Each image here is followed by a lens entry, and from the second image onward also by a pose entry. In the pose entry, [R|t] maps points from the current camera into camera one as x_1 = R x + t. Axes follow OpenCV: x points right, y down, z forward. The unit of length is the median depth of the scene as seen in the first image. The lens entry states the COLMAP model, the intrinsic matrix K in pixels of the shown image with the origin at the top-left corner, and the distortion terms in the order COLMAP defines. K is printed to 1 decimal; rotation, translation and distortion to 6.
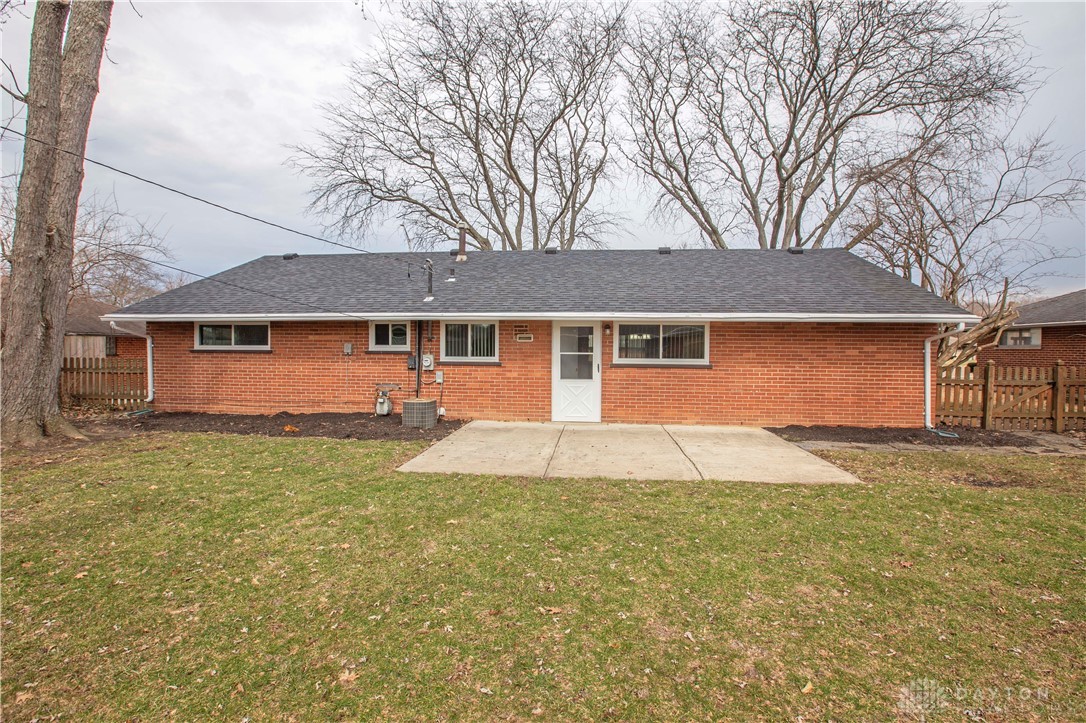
lens RADIAL K [[527.5, 0, 543.0], [0, 527.5, 361.5], [0, 0, 1]] dist [-0.052166, 0.022168]
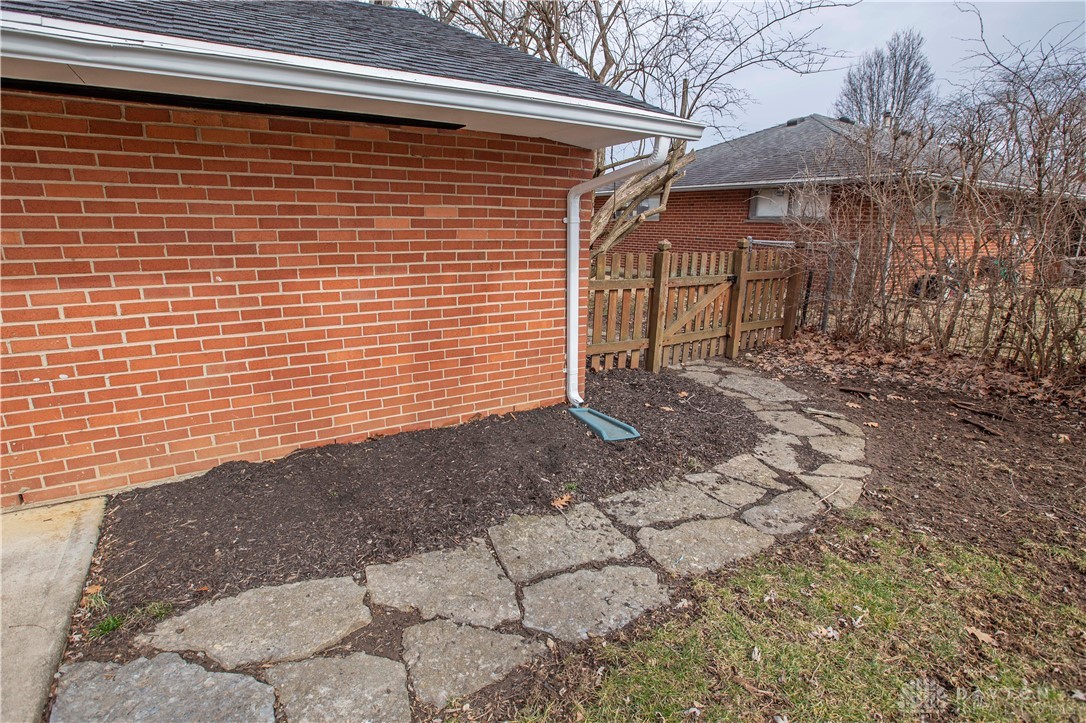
lens RADIAL K [[511.6, 0, 529.5], [0, 511.6, 356.7], [0, 0, 1]] dist [-0.051271, 0.017681]
pose [[0.808840, -0.144848, 0.569910, 0.446270], [0.010712, 0.972655, 0.232007, -0.008615], [-0.587931, -0.181552, 0.788274, 0.643999]]
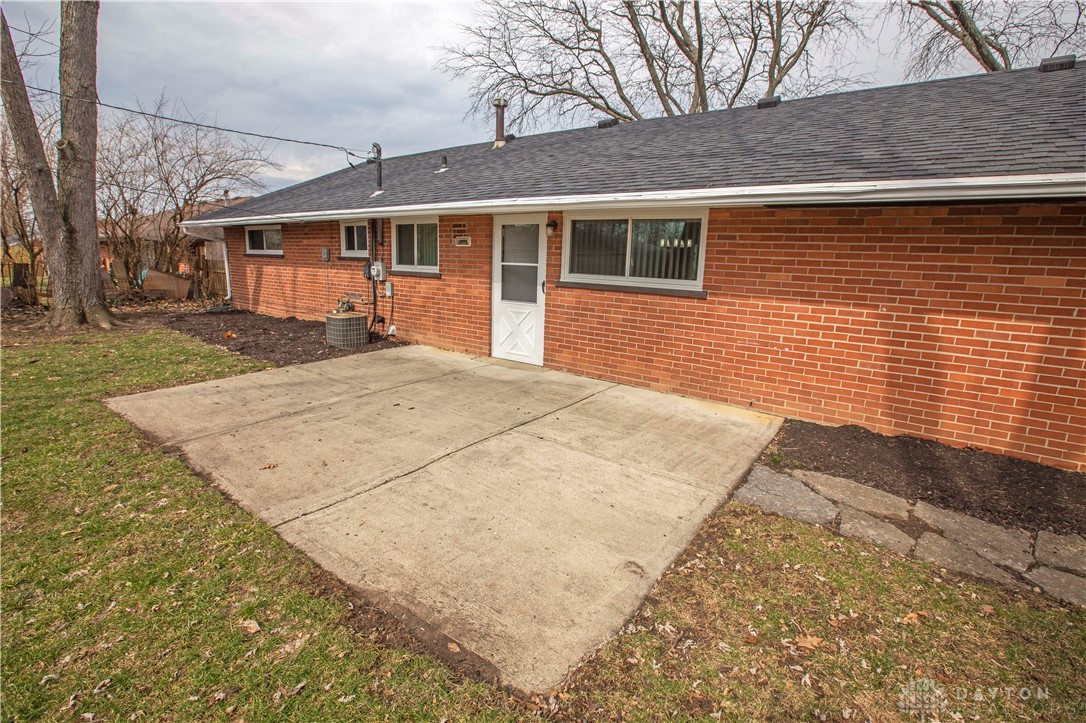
lens RADIAL K [[511.6, 0, 529.5], [0, 511.6, 356.7], [0, 0, 1]] dist [-0.051271, 0.017681]
pose [[0.843210, 0.121388, -0.523700, 0.444381], [-0.039052, 0.985430, 0.165535, -0.007648], [0.536163, -0.119129, 0.835666, 0.436772]]
